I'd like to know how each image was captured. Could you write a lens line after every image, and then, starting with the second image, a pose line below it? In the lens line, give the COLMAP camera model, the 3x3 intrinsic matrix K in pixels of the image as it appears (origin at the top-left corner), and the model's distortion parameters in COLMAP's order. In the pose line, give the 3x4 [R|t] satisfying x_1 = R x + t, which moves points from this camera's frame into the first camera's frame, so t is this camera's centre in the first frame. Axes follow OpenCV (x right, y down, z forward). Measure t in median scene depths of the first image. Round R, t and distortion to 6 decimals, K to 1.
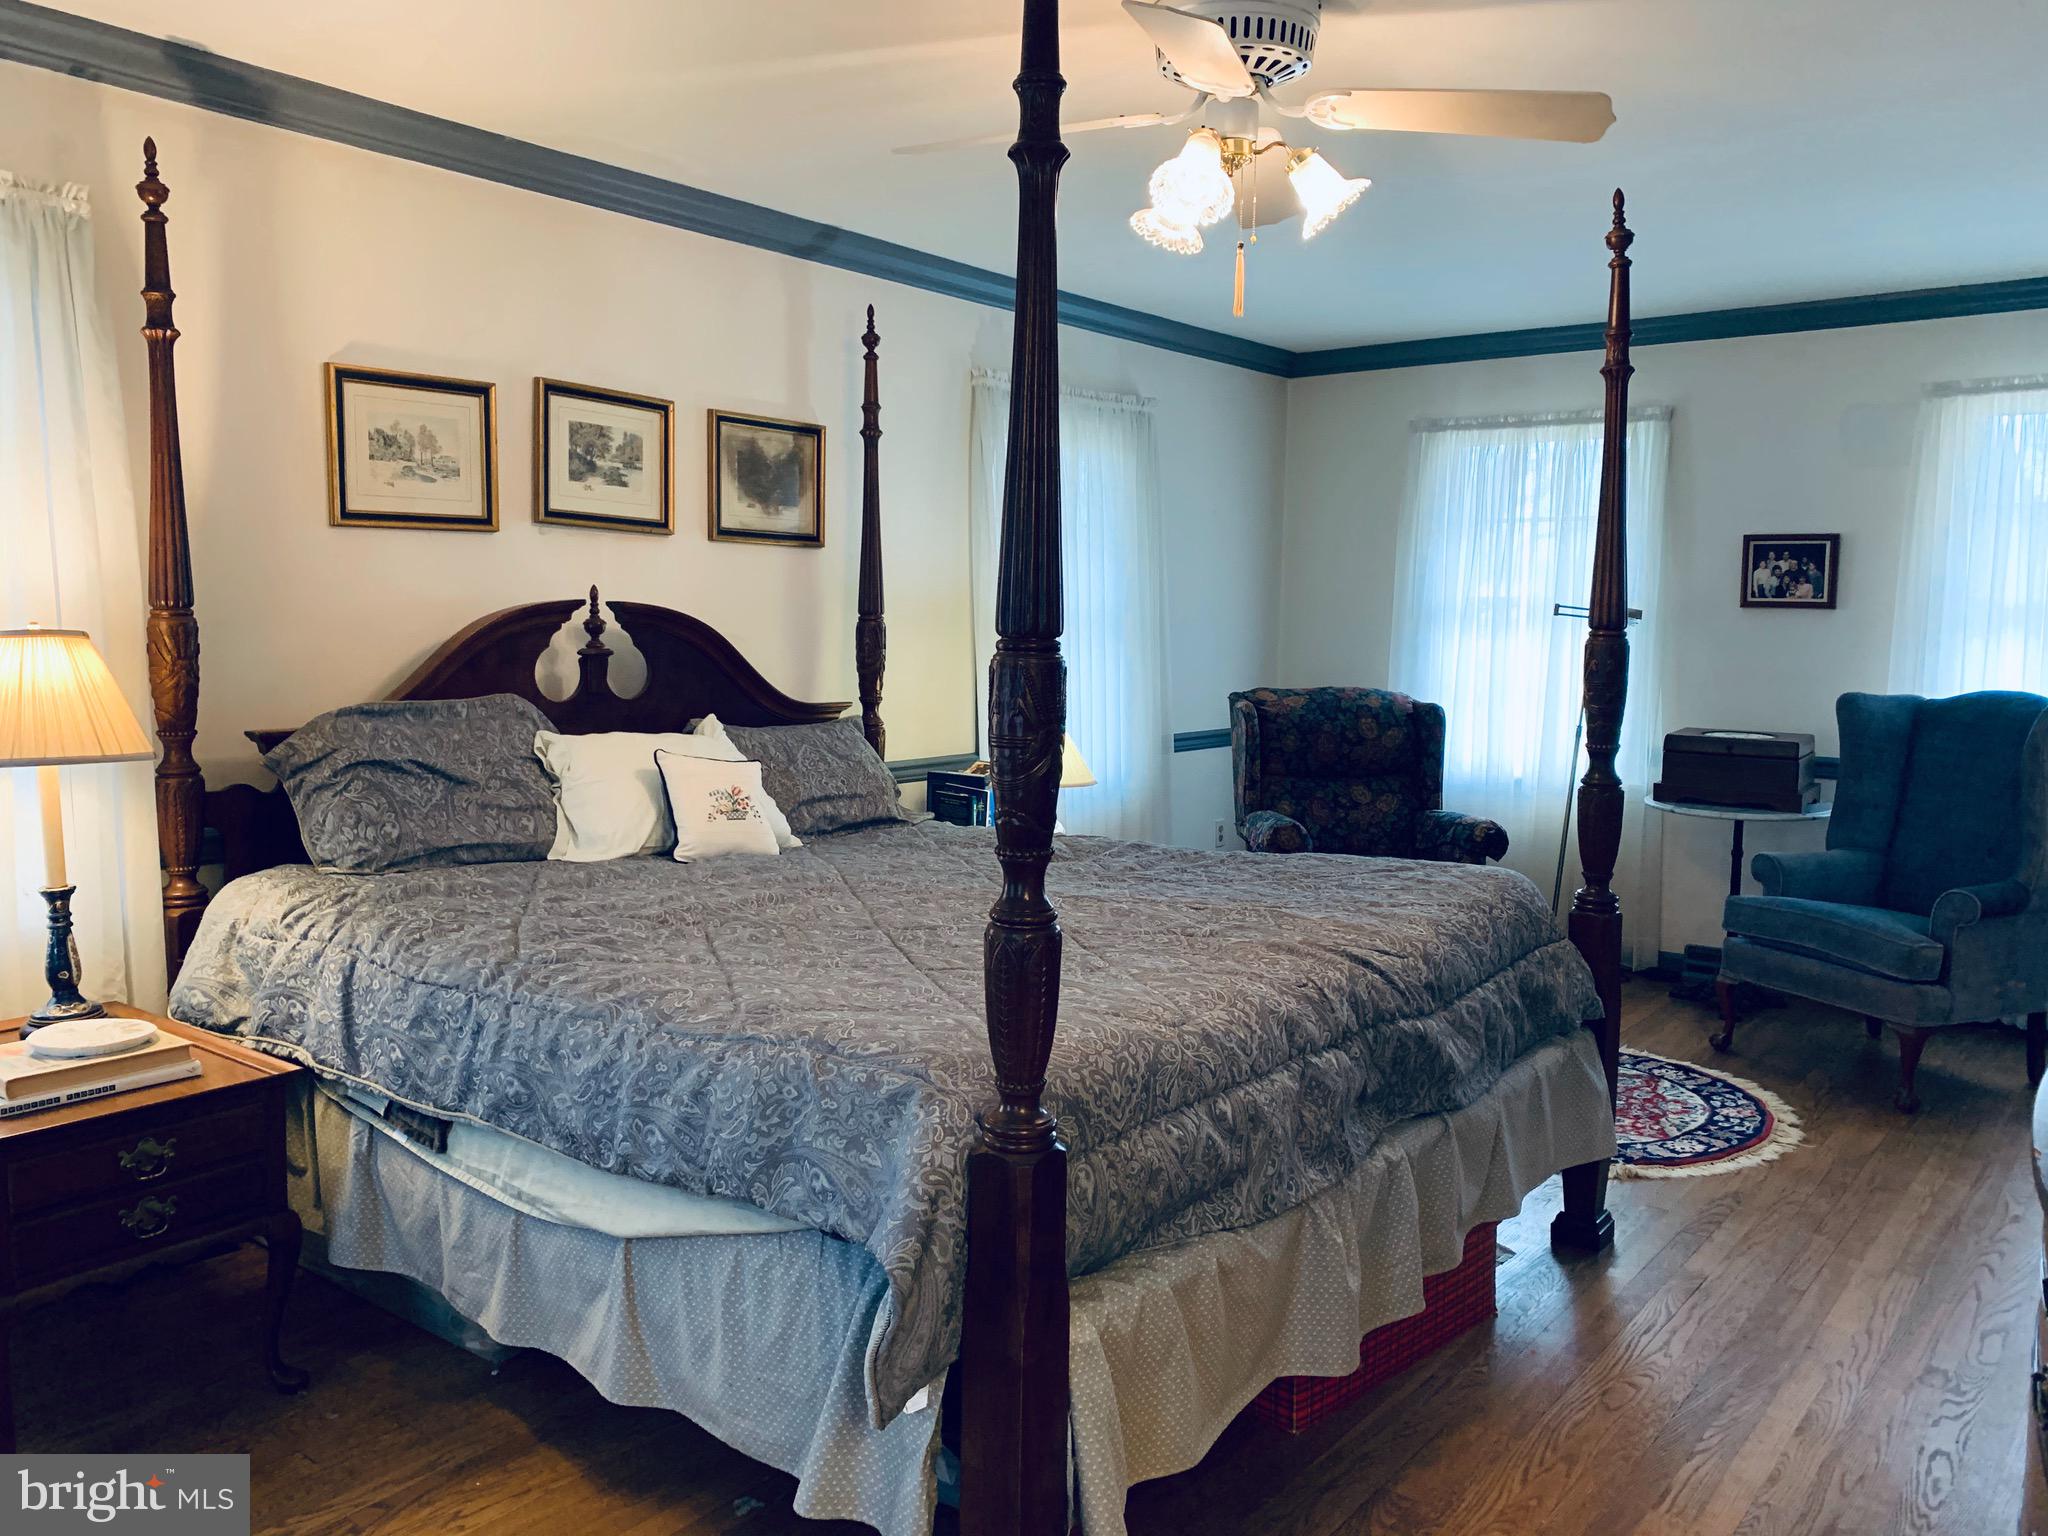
lens RADIAL K [[1572.2, 0, 1026.1], [0, 1572.2, 775.3], [0, 0, 1]] dist [0.042848, -0.056929]
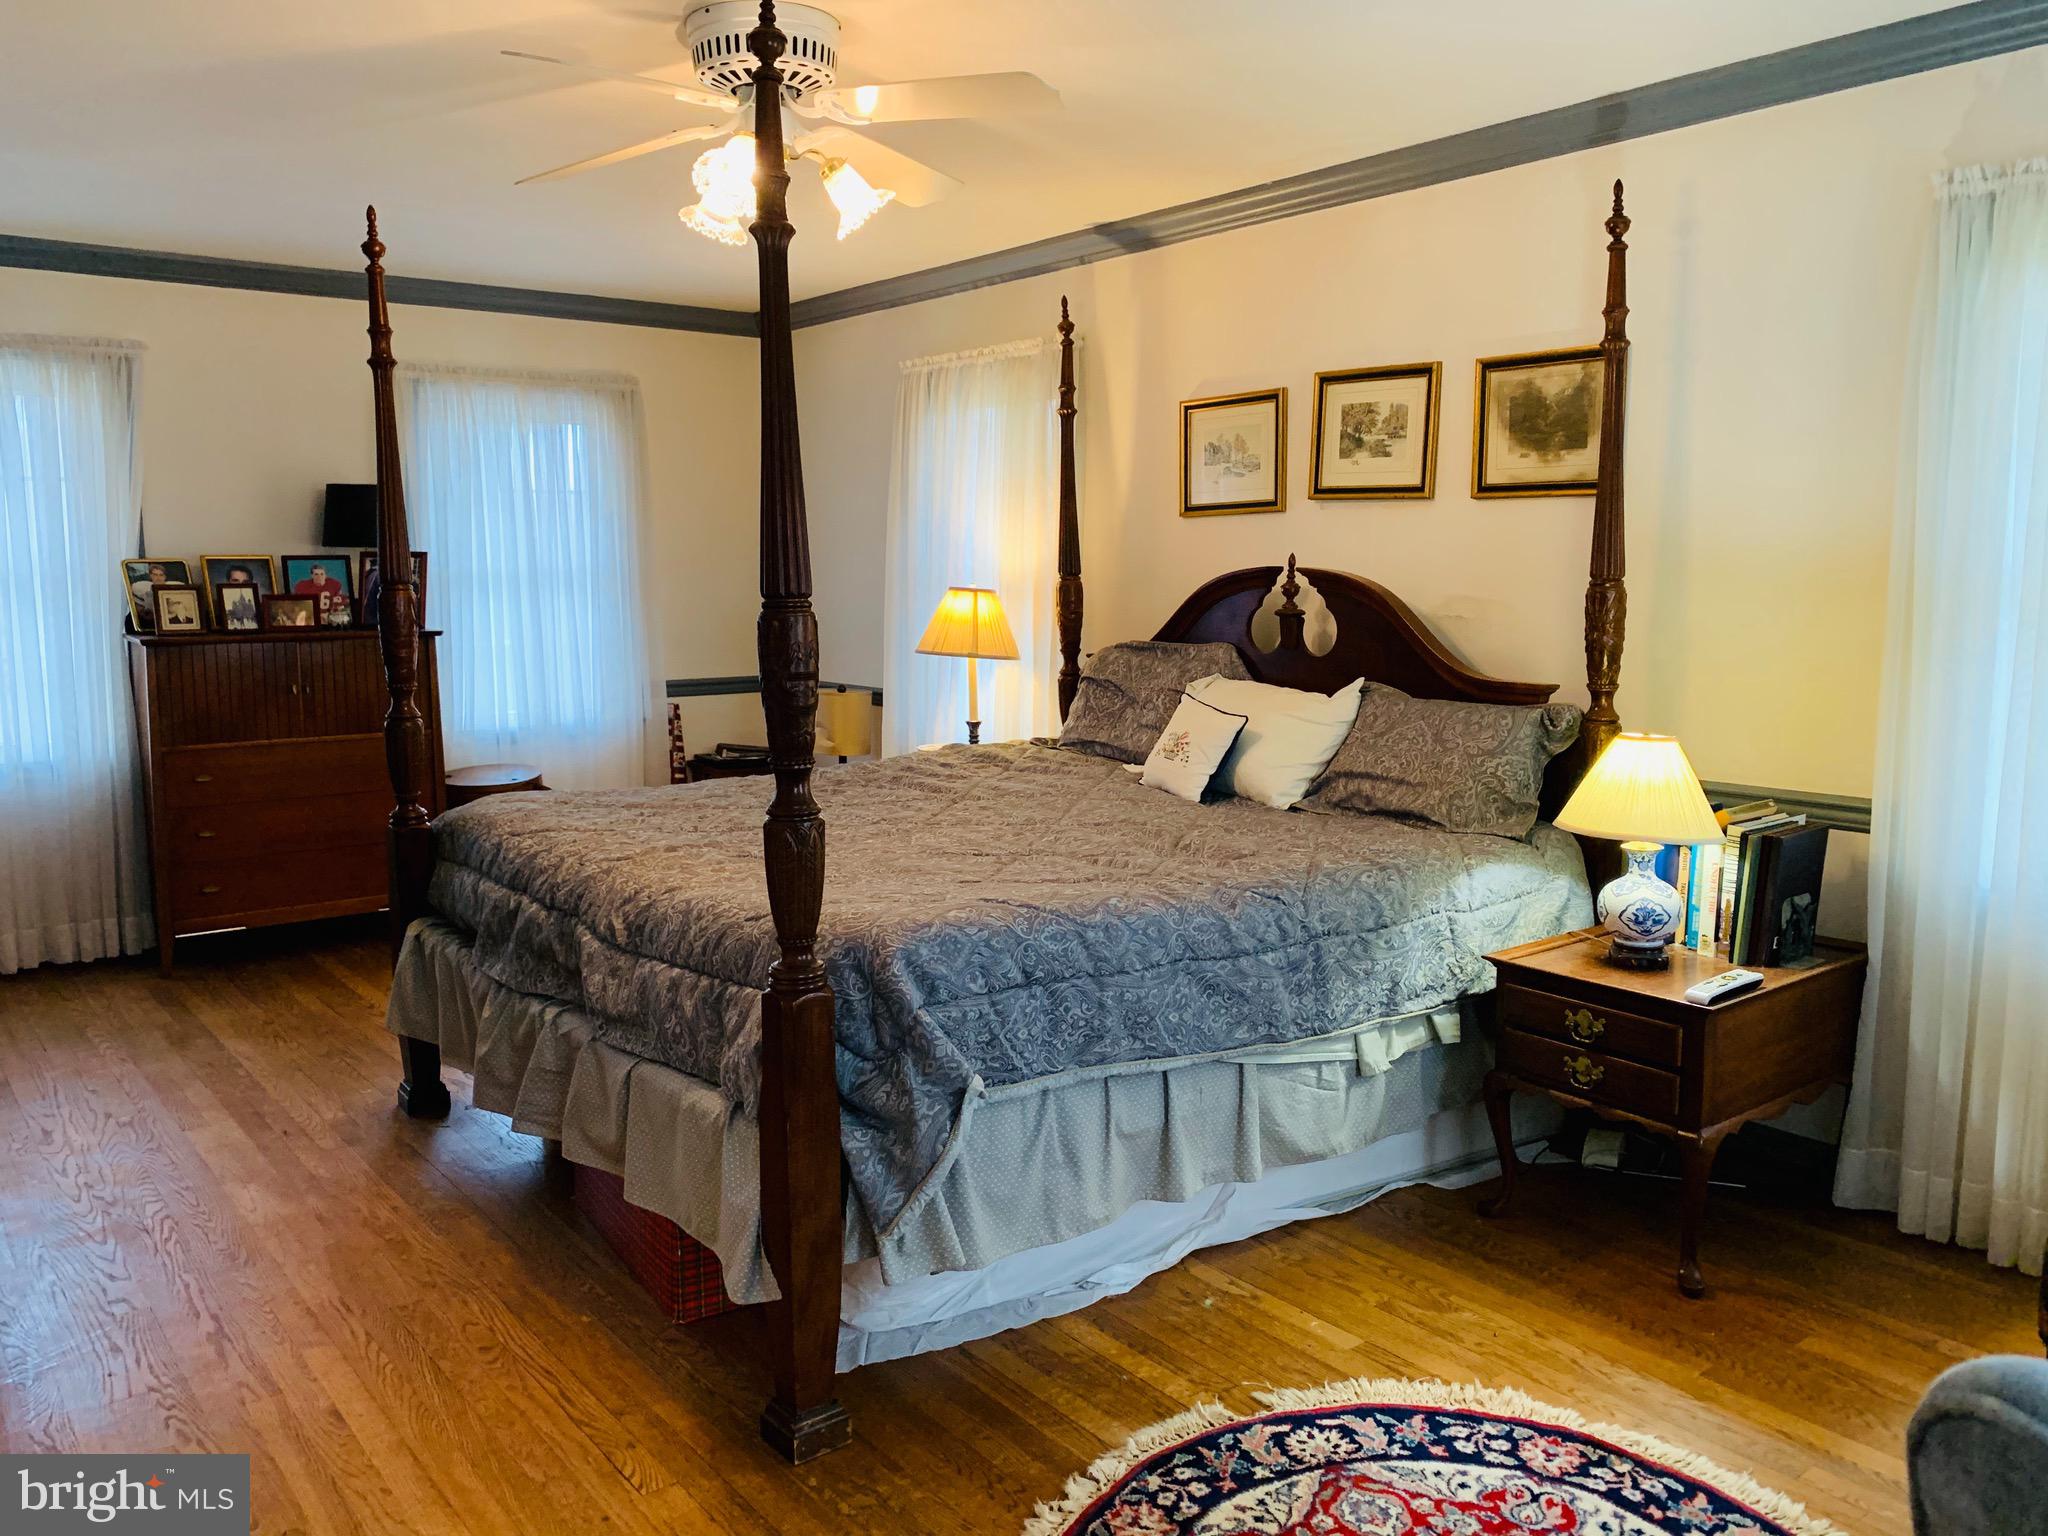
lens RADIAL K [[1572.2, 0, 1026.1], [0, 1572.2, 775.3], [0, 0, 1]] dist [0.042848, -0.056929]
pose [[-0.238306, 0.111883, -0.964724, 0.854542], [-0.108547, 0.984050, 0.140937, -0.099112], [0.965105, 0.138304, -0.222360, 1.056399]]
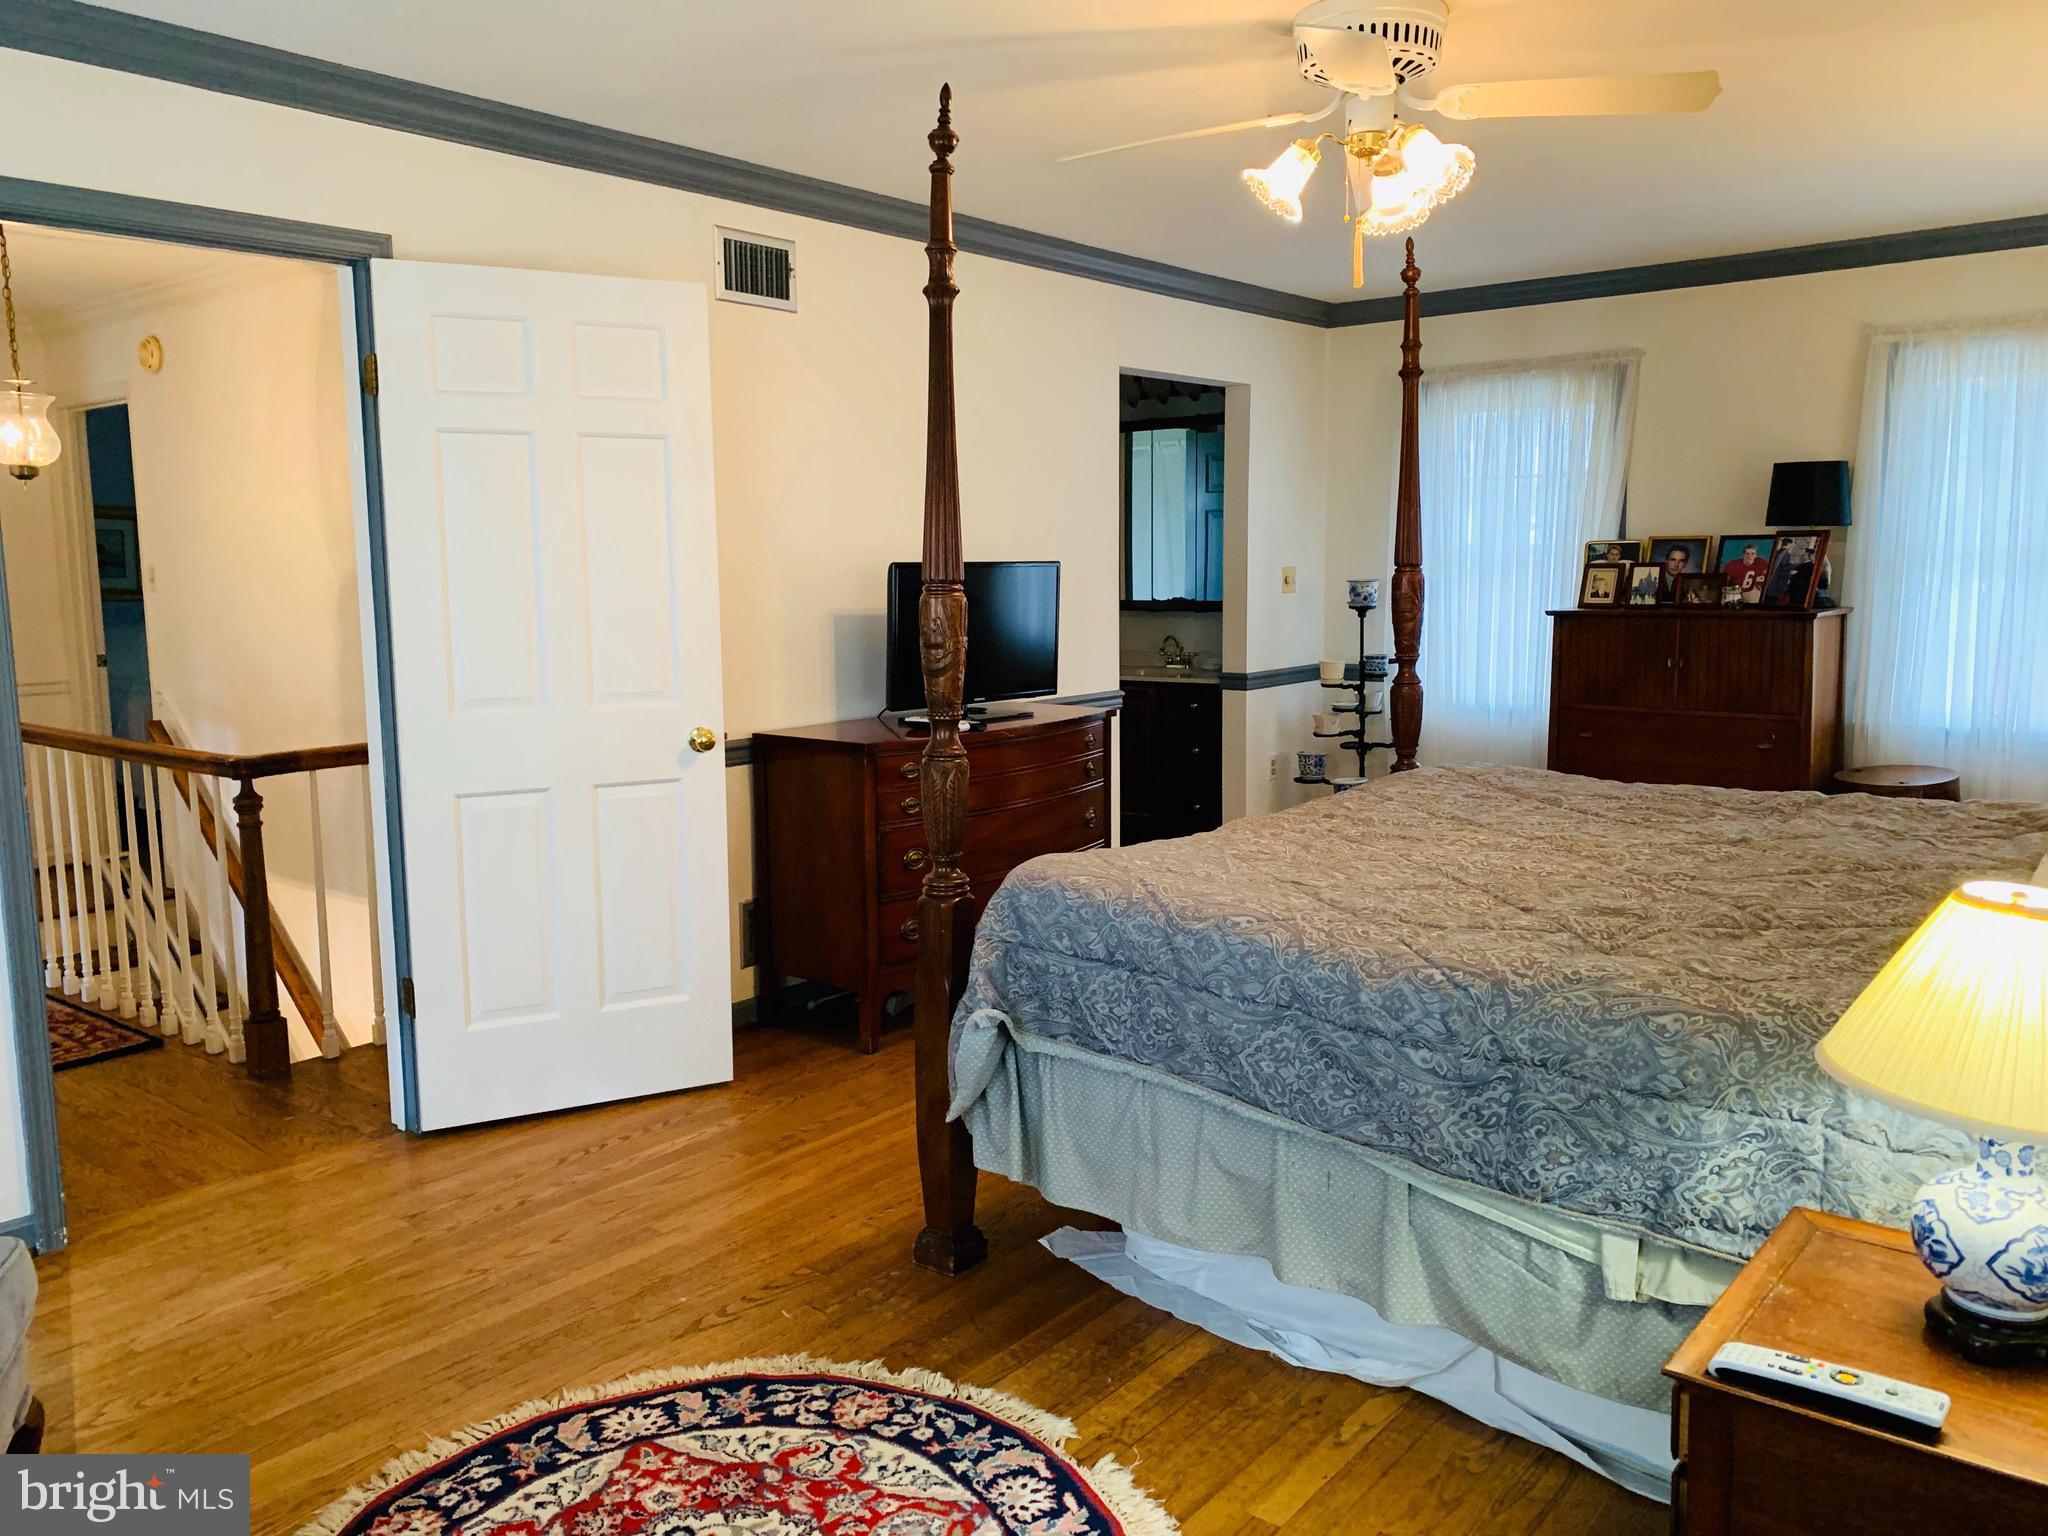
lens RADIAL K [[1559.1, 0, 1022.2], [0, 1559.1, 781.7], [0, 0, 1]] dist [-0.002160, 0.000392]
pose [[-0.999803, -0.010661, 0.016747, 0.240531], [-0.006039, 0.966920, 0.255008, -0.167460], [-0.018912, 0.254856, -0.966794, 1.561552]]
